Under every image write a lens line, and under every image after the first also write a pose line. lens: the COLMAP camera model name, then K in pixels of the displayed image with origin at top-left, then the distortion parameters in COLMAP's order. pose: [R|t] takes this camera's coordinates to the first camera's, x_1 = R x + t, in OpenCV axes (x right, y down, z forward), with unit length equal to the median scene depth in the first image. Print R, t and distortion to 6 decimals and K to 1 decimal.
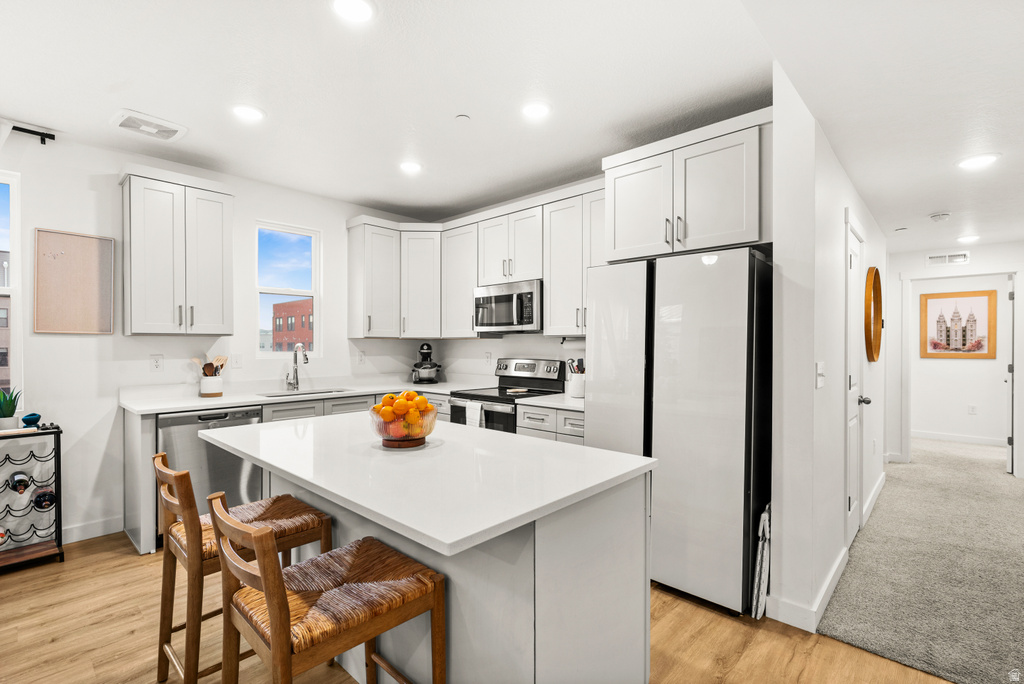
lens RADIAL K [[467.7, 0, 515.8], [0, 467.7, 346.6], [0, 0, 1]] dist [0.000591, 0.000051]
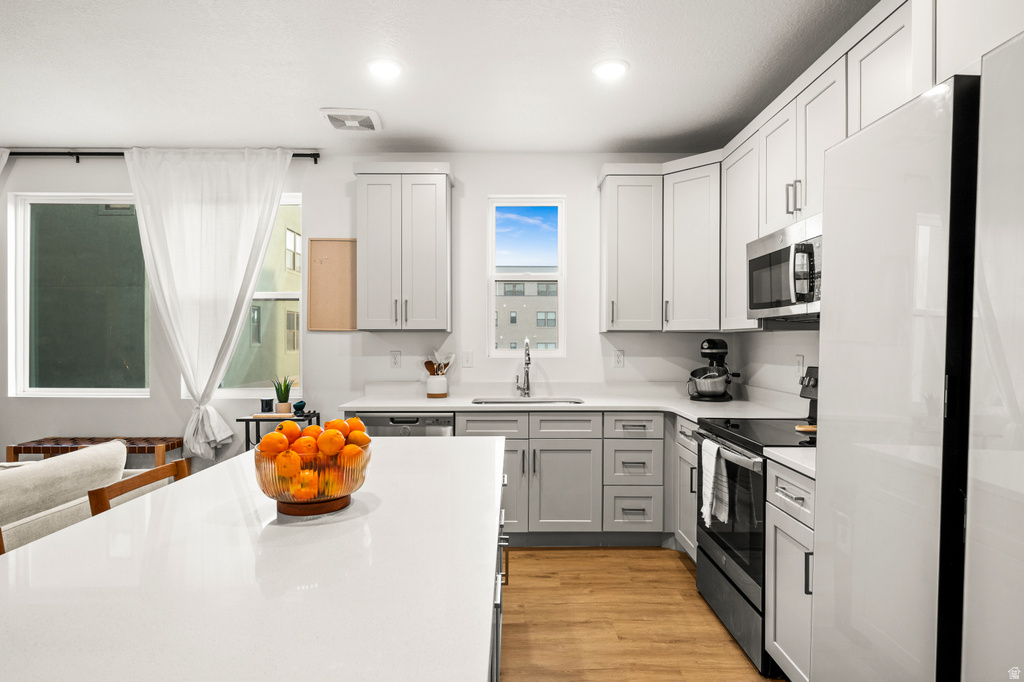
lens RADIAL K [[548.1, 0, 517.0], [0, 548.1, 340.9], [0, 0, 1]] dist [-0.002012, -0.000251]
pose [[0.683261, 0.001721, -0.730172, 0.231894], [-0.003721, 0.999992, -0.001125, -0.003319], [0.730165, 0.003486, 0.683262, 0.356177]]
